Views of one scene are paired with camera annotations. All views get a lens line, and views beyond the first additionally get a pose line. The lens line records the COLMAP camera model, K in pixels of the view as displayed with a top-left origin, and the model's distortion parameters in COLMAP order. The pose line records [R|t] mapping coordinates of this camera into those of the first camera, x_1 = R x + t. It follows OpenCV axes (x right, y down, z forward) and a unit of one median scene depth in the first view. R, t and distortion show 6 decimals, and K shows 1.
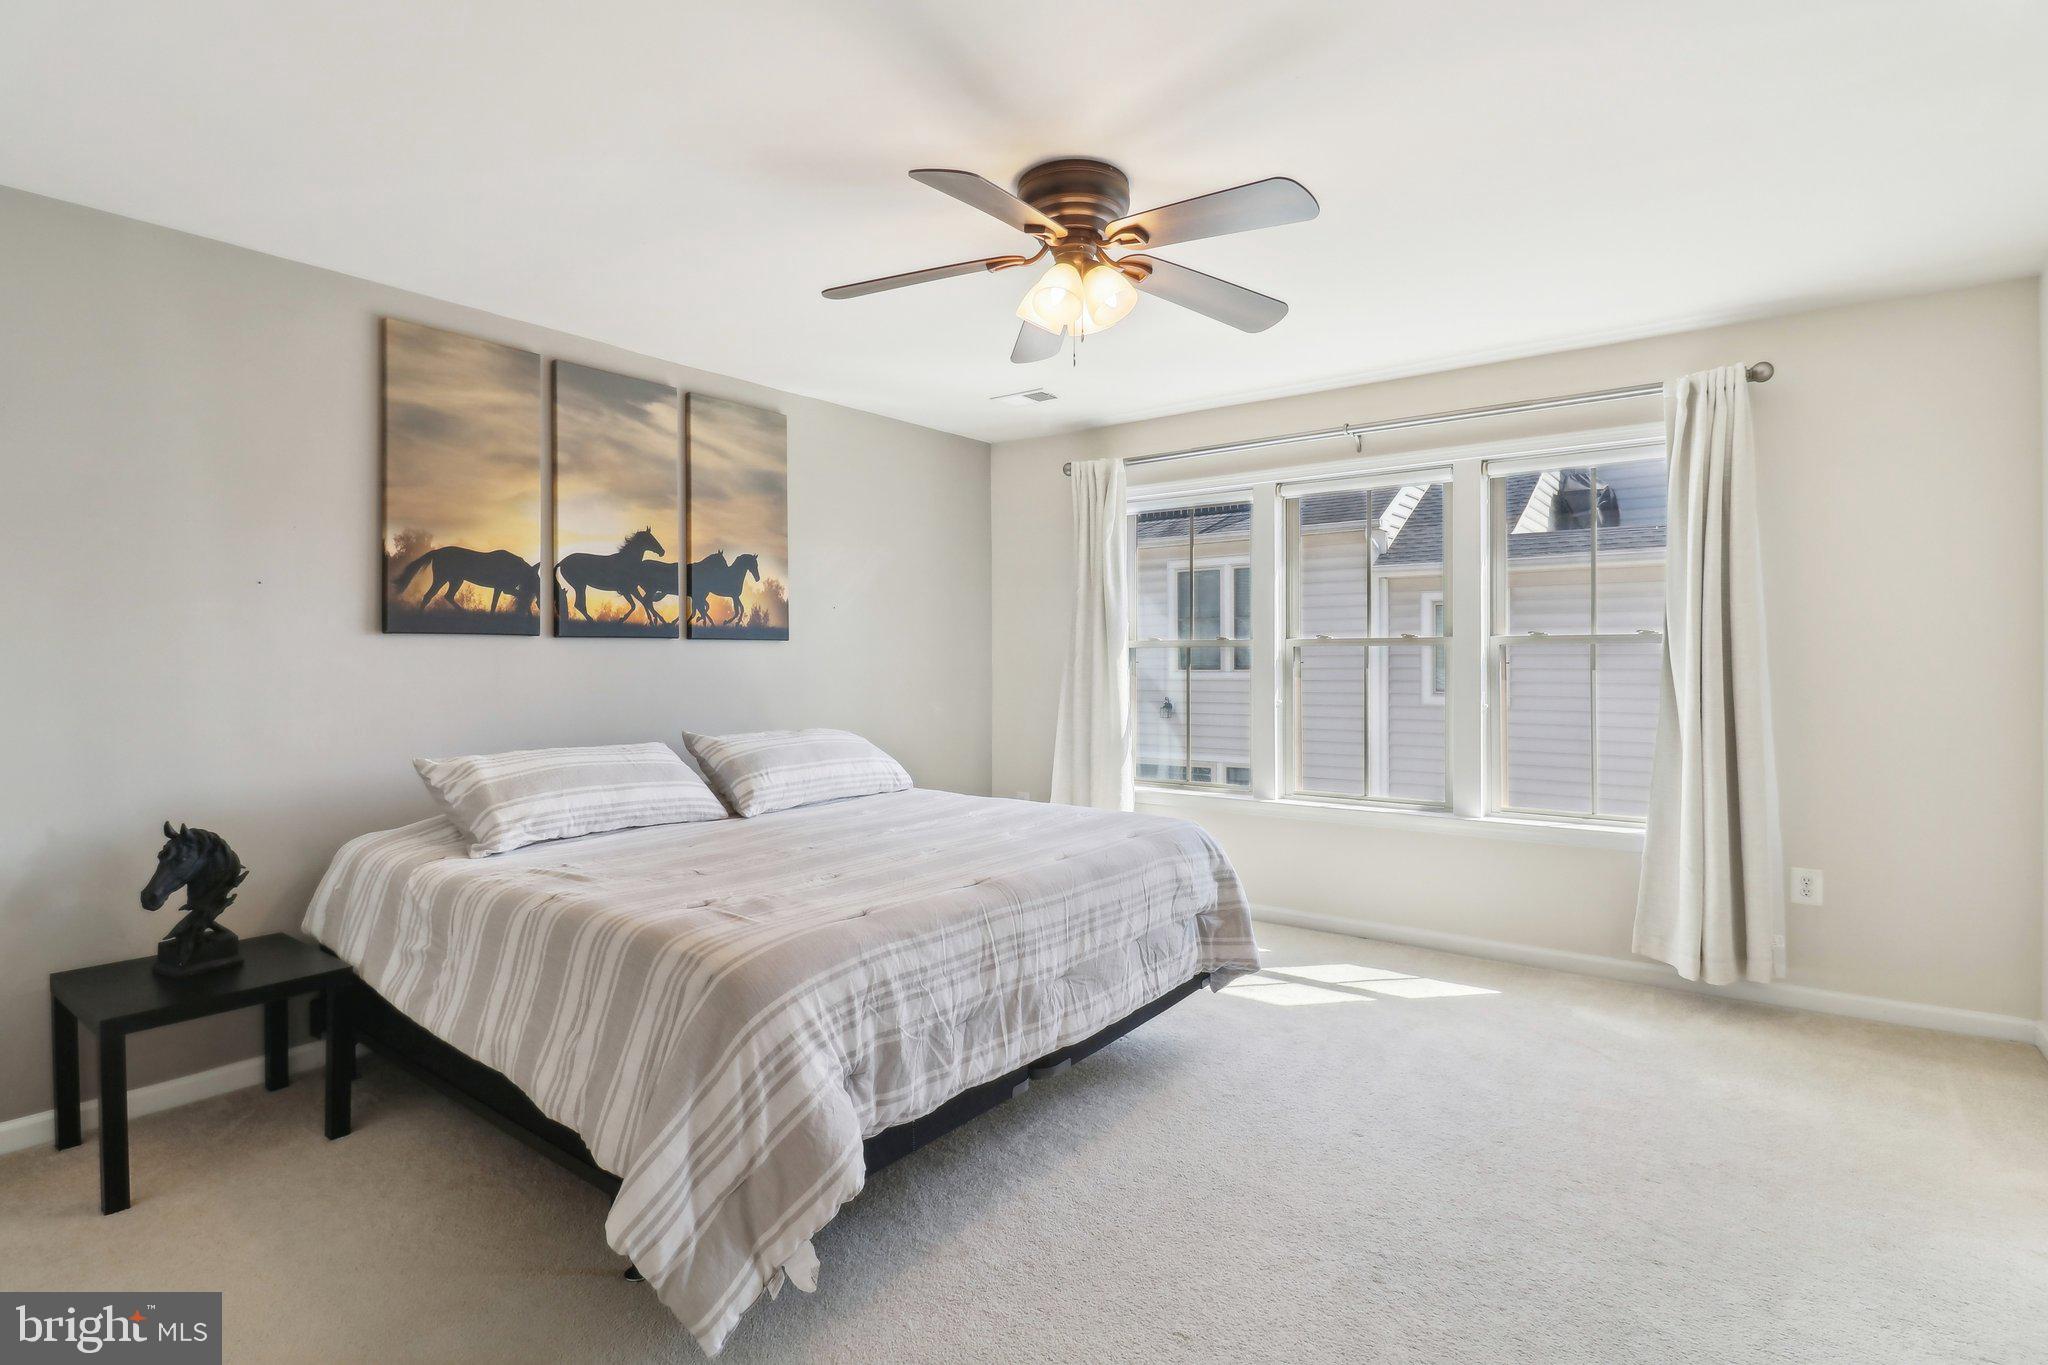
lens RADIAL K [[1001.9, 0, 1028.2], [0, 1001.9, 656.5], [0, 0, 1]] dist [0.003922, -0.020059]
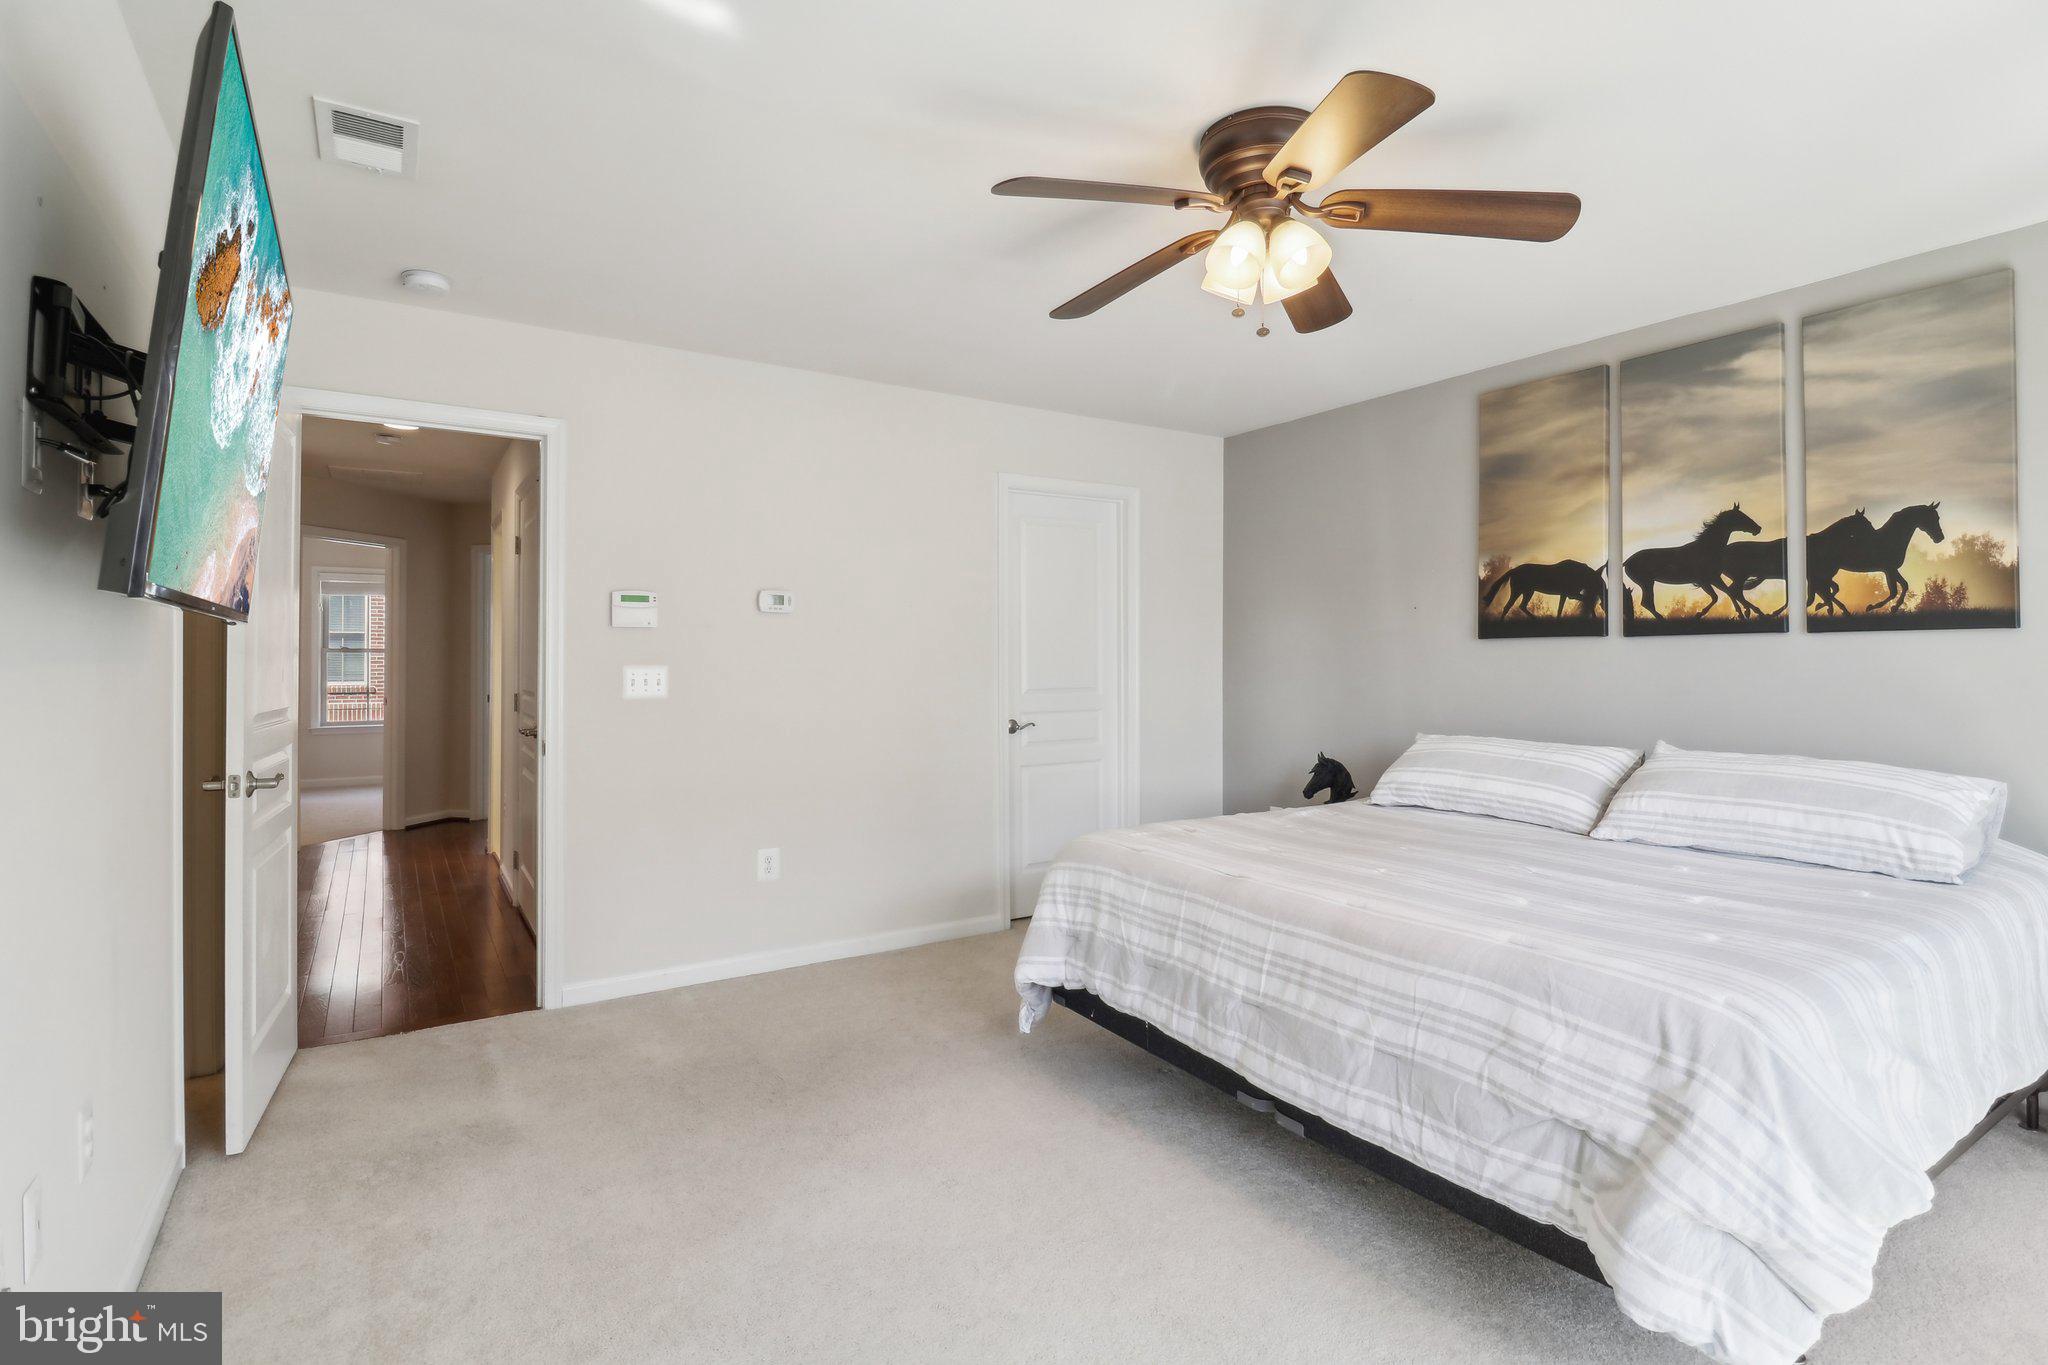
lens RADIAL K [[1001.9, 0, 1028.2], [0, 1001.9, 656.5], [0, 0, 1]] dist [0.003922, -0.020059]
pose [[-0.357739, 0.000088, -0.933822, 0.661597], [0.005947, 0.999980, -0.002184, -0.000894], [0.933803, -0.006335, -0.357732, 0.775697]]
